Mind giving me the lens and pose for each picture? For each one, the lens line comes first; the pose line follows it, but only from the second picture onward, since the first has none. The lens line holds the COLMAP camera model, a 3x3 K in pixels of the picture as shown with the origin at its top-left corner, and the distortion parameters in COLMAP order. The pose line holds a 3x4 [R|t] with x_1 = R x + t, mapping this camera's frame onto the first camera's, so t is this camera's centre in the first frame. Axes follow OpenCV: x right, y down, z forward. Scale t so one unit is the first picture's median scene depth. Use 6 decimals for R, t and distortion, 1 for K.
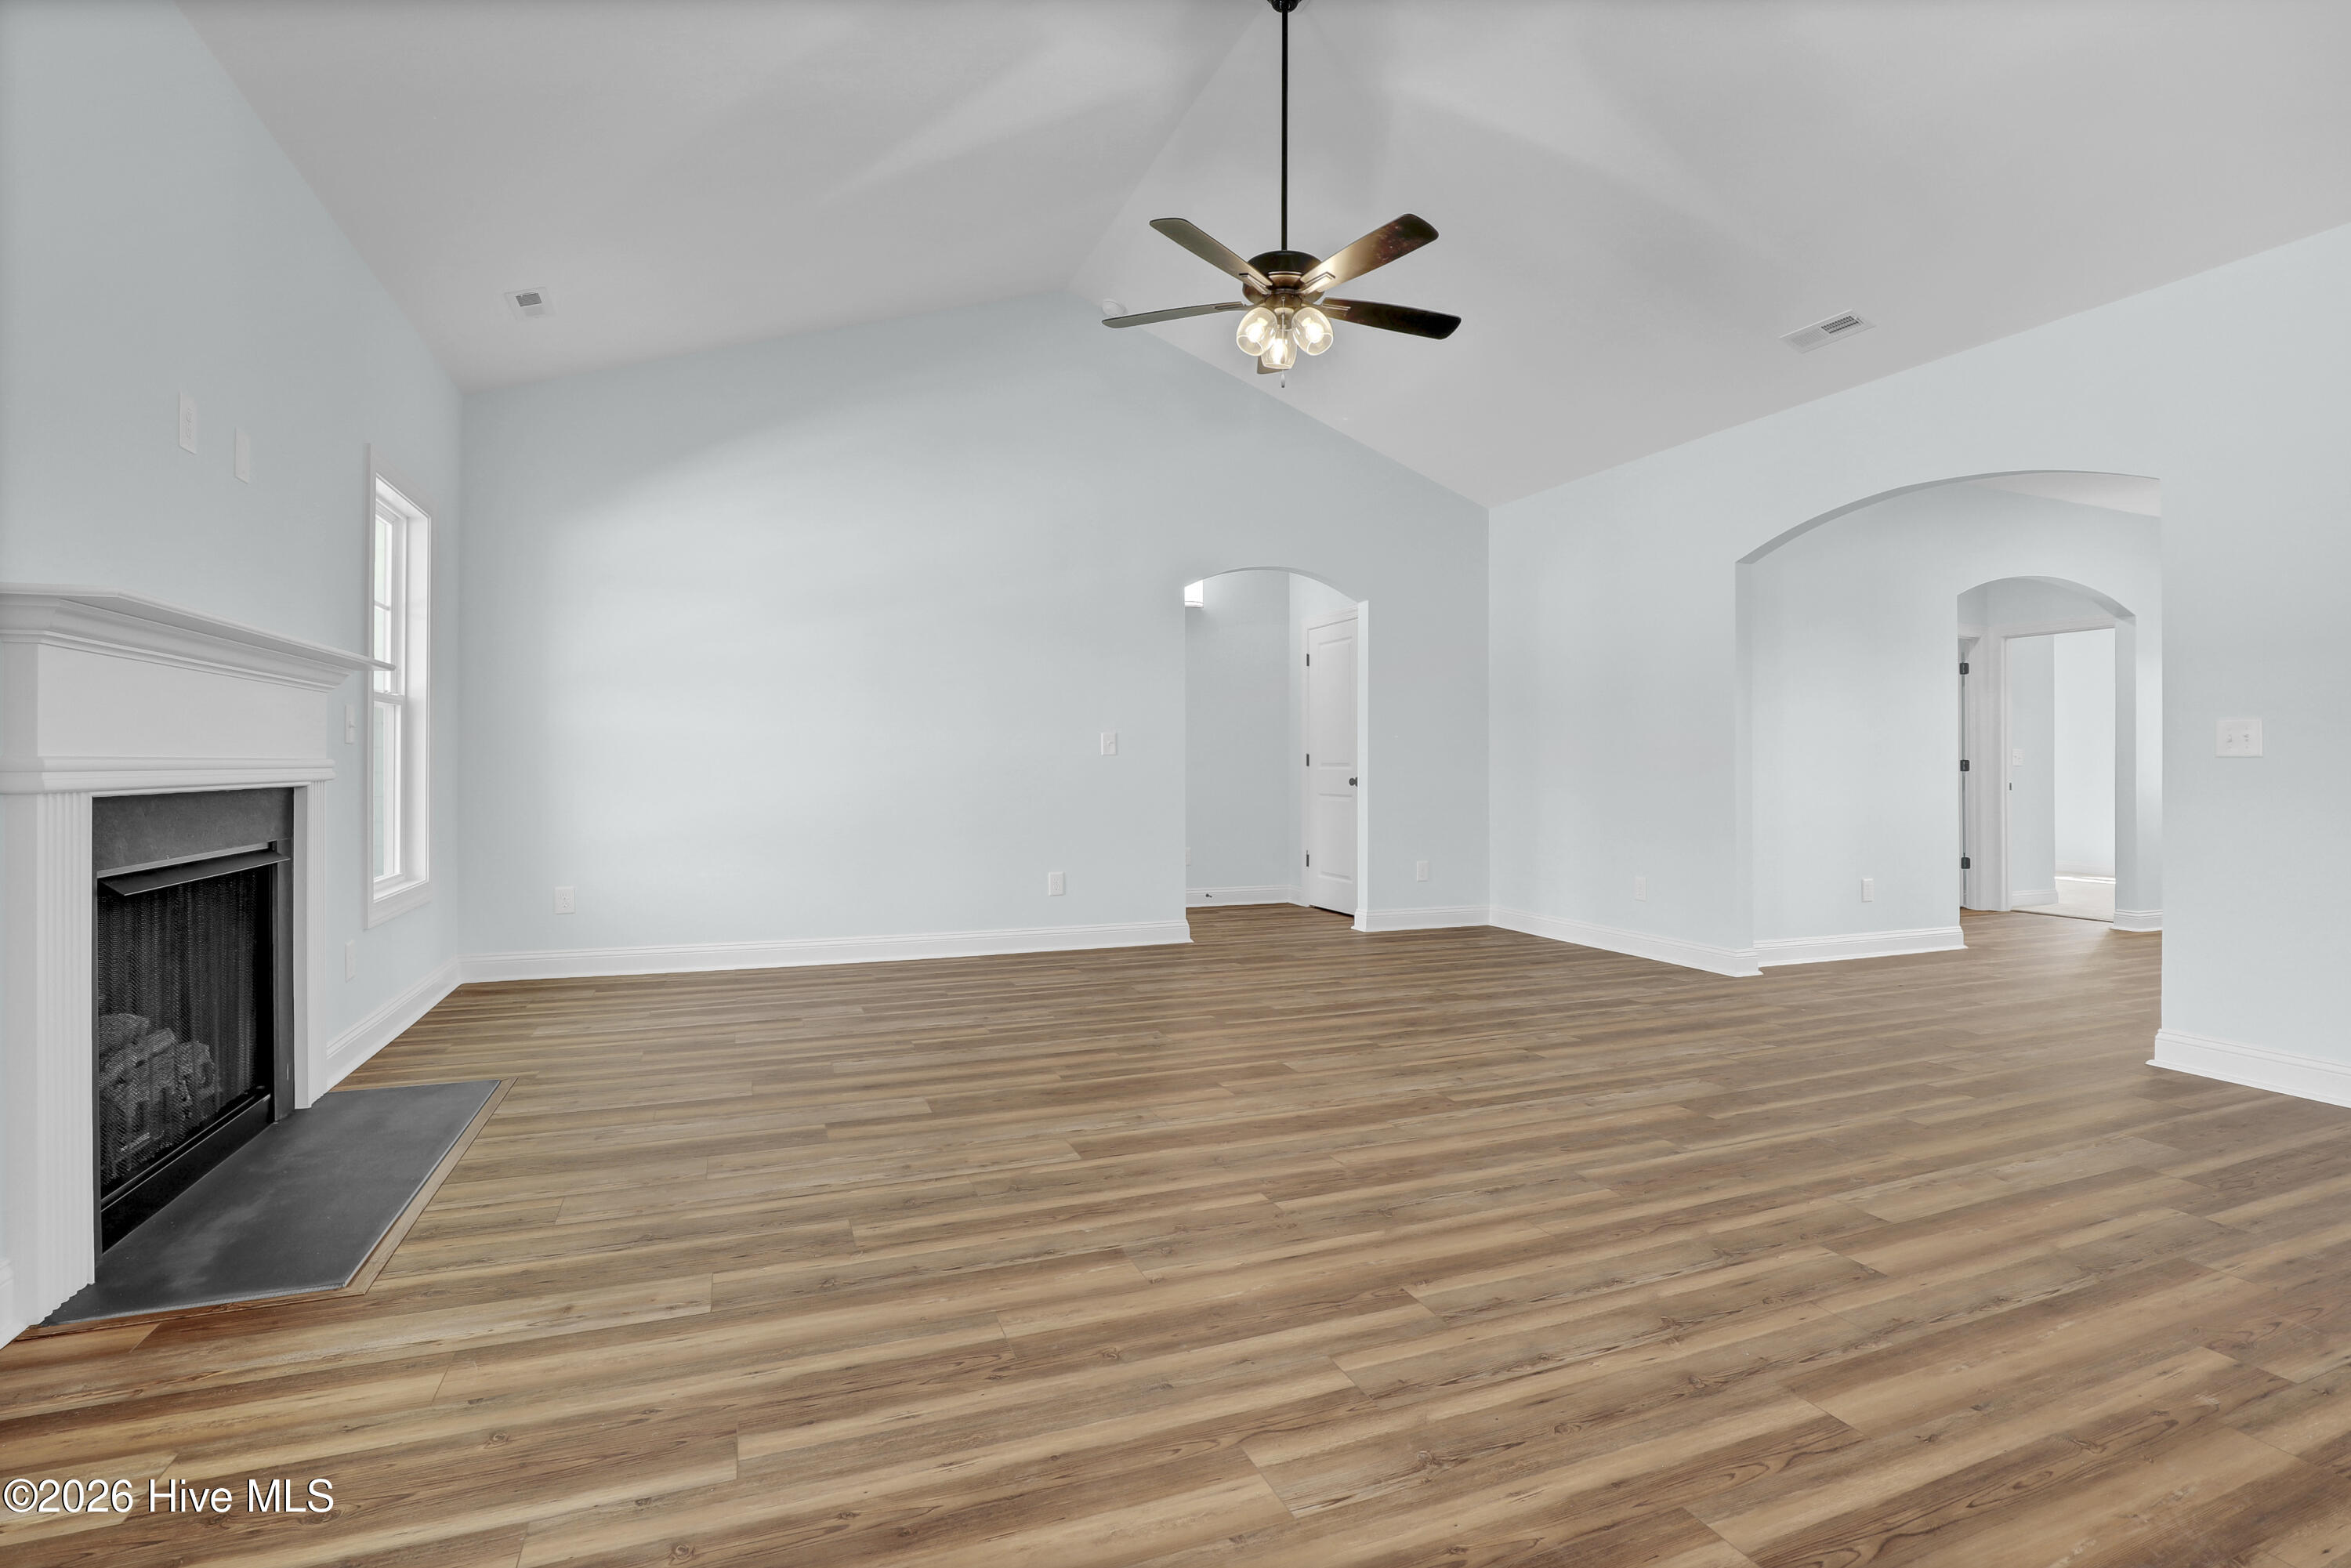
lens RADIAL K [[1122.3, 0, 1210.4], [0, 1122.3, 772.1], [0, 0, 1]] dist [-0.022630, 0.000800]
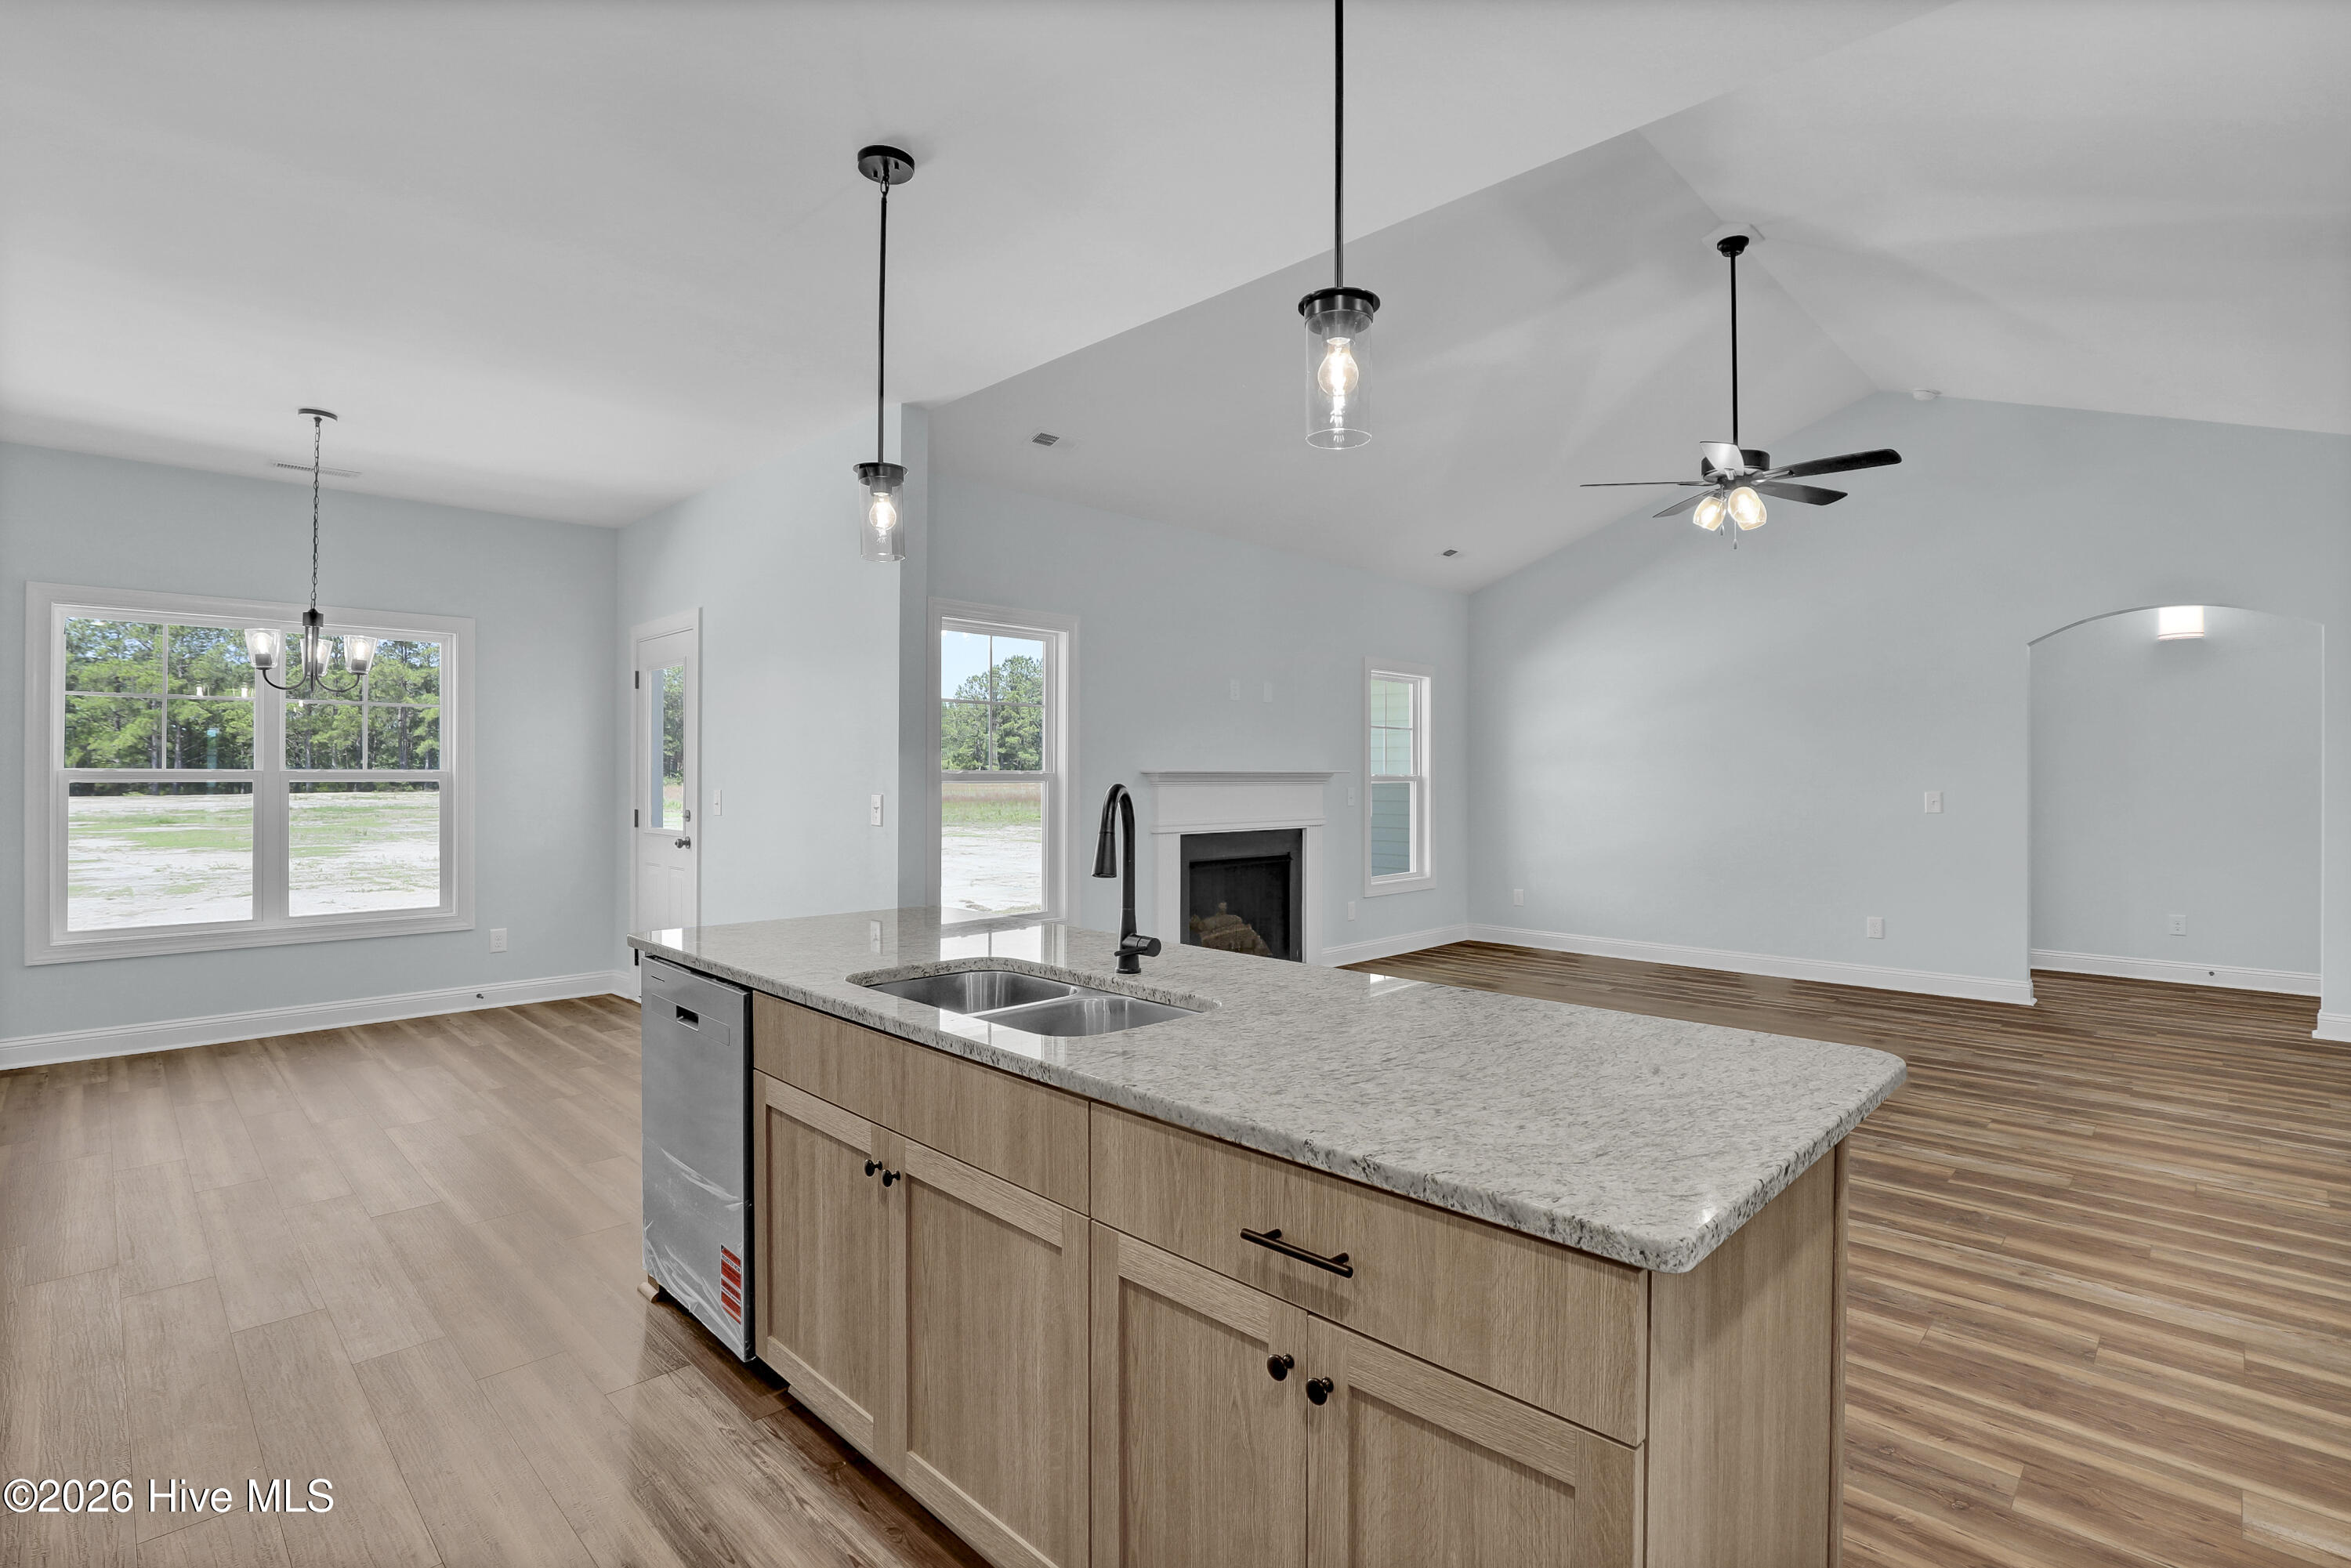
lens RADIAL K [[1101.1, 0, 1175.5], [0, 1101.1, 784.0], [0, 0, 1]] dist [-0.023508, 0.003963]
pose [[0.381712, 0.002829, -0.924277, 1.178516], [-0.004463, 0.999989, 0.001217, -0.080306], [0.924271, 0.003661, 0.381721, -0.114695]]
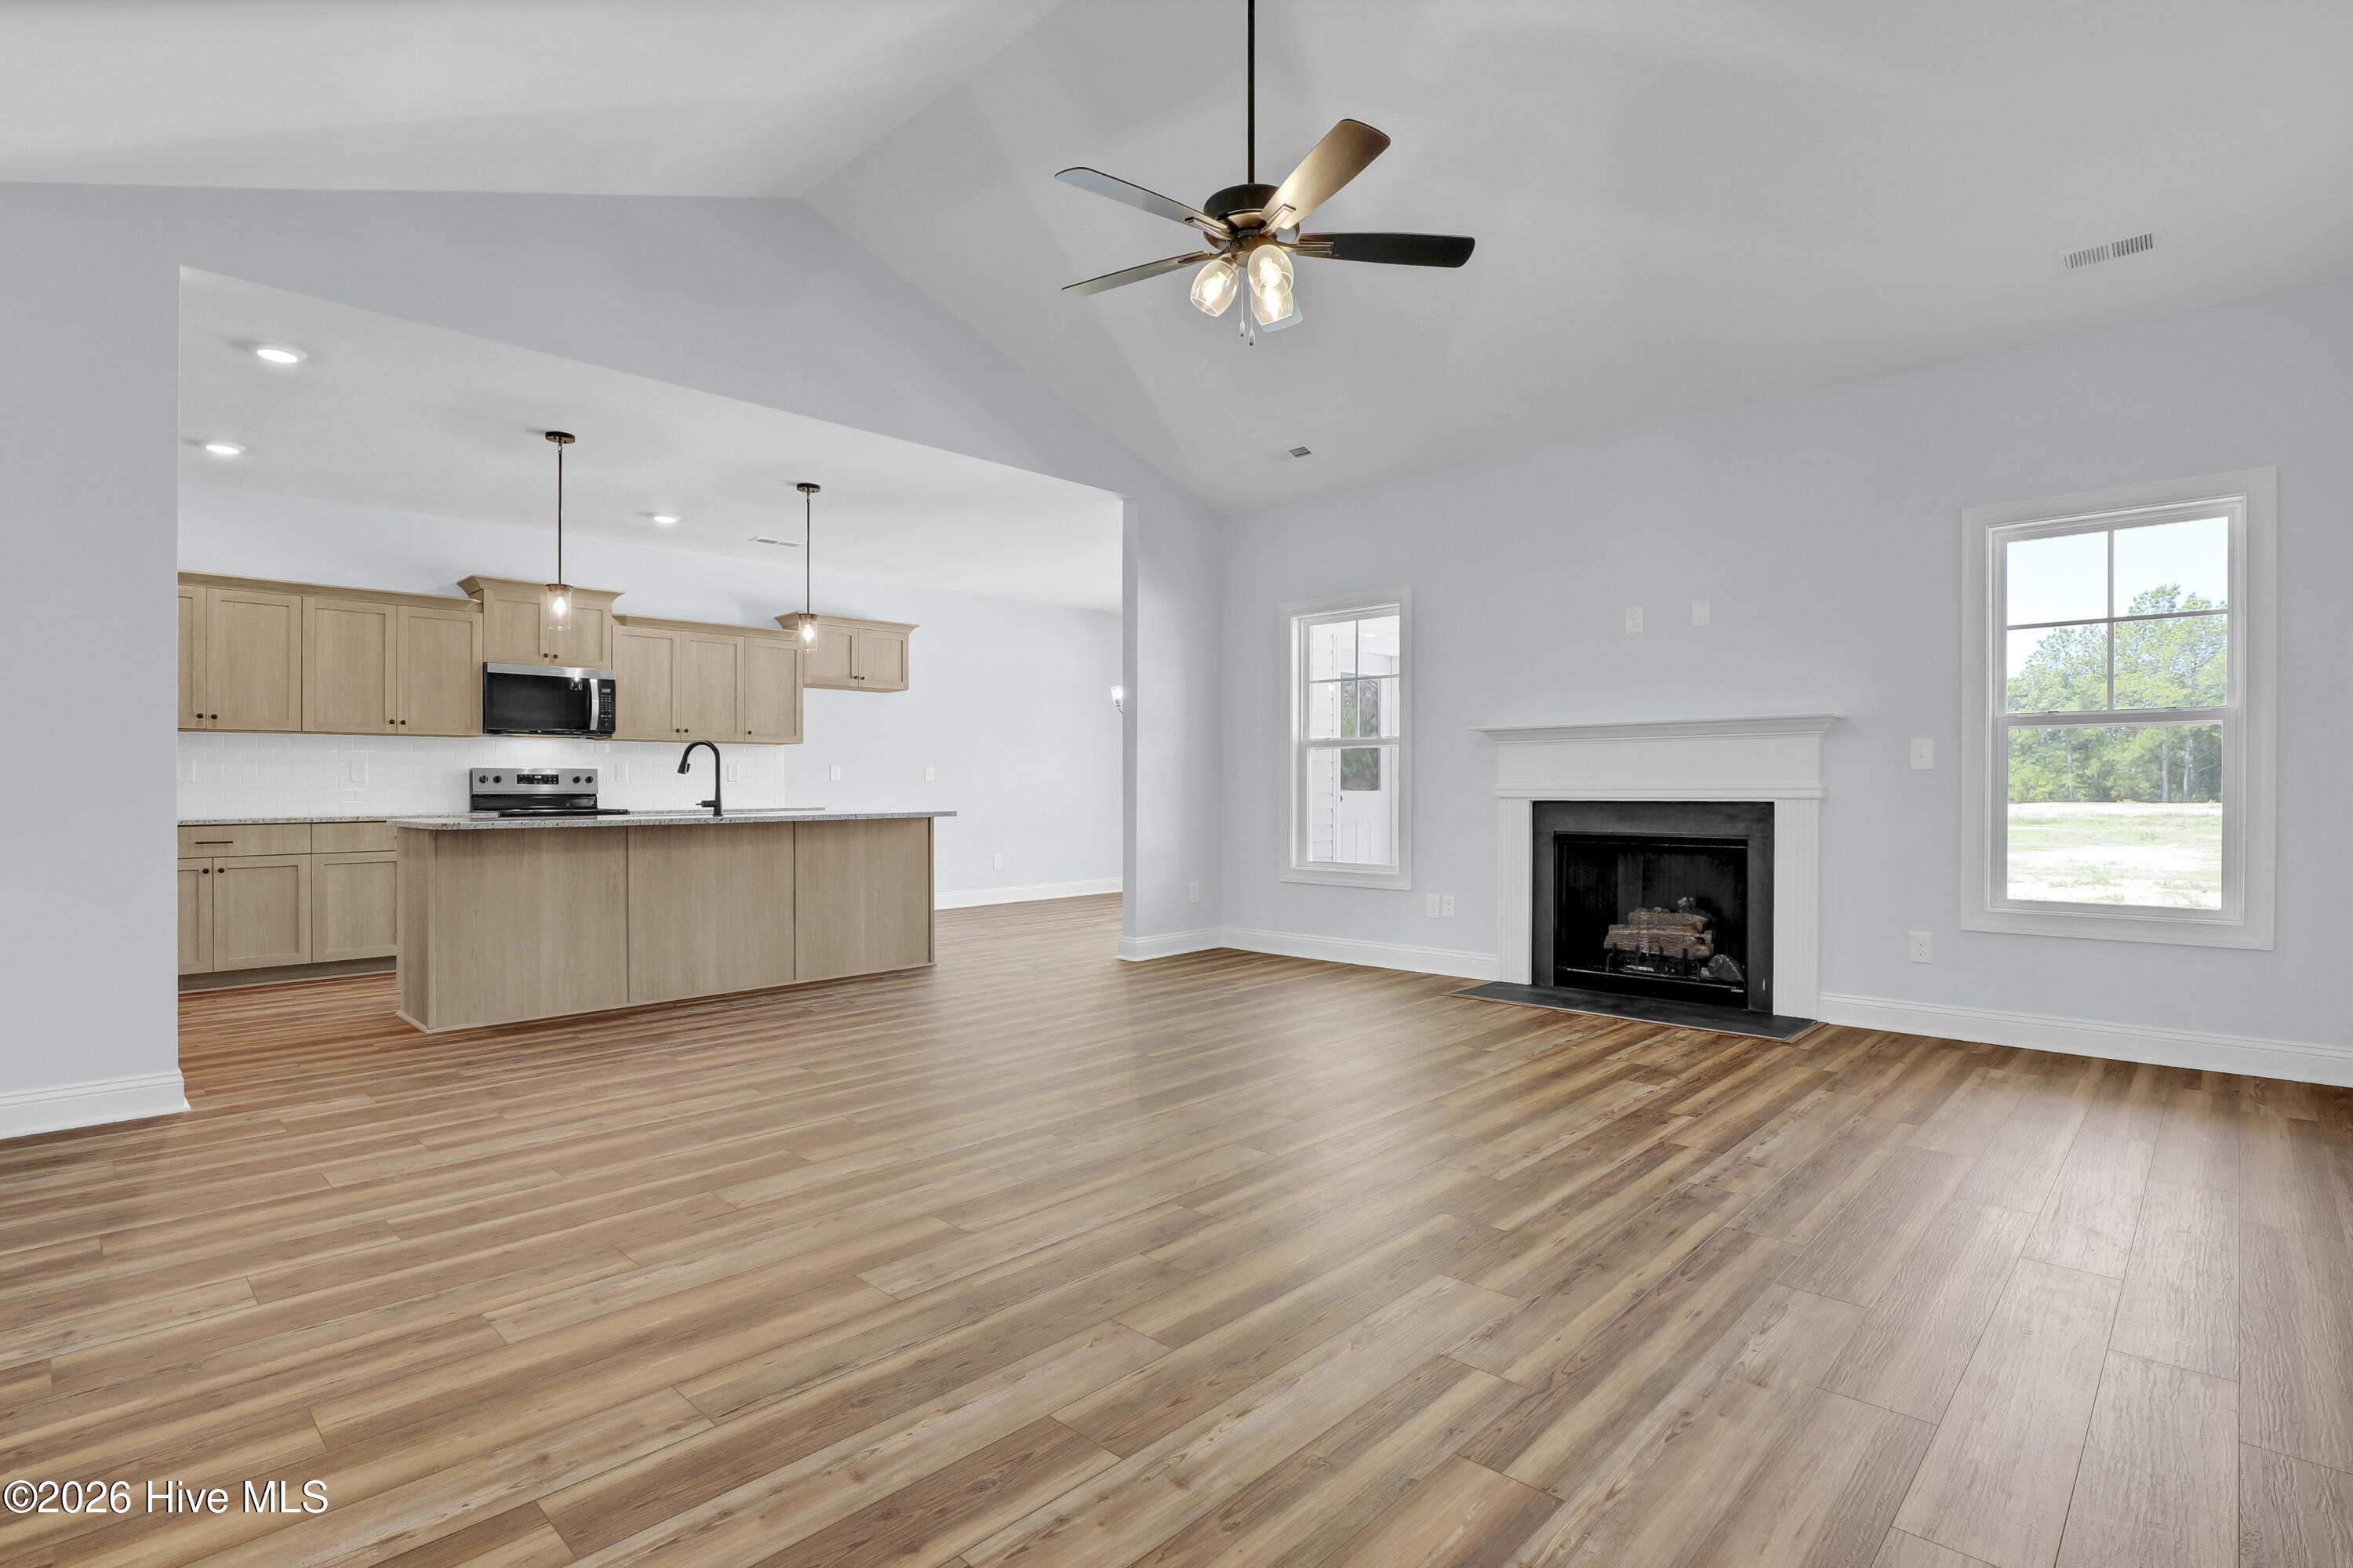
lens RADIAL K [[1123.4, 0, 1211.4], [0, 1123.4, 772.1], [0, 0, 1]] dist [-0.022630, 0.000800]
pose [[-0.912399, -0.008878, -0.409205, 0.527609], [-0.004167, 0.999914, -0.012403, -0.006953], [0.409280, -0.009611, -0.912358, 2.090466]]
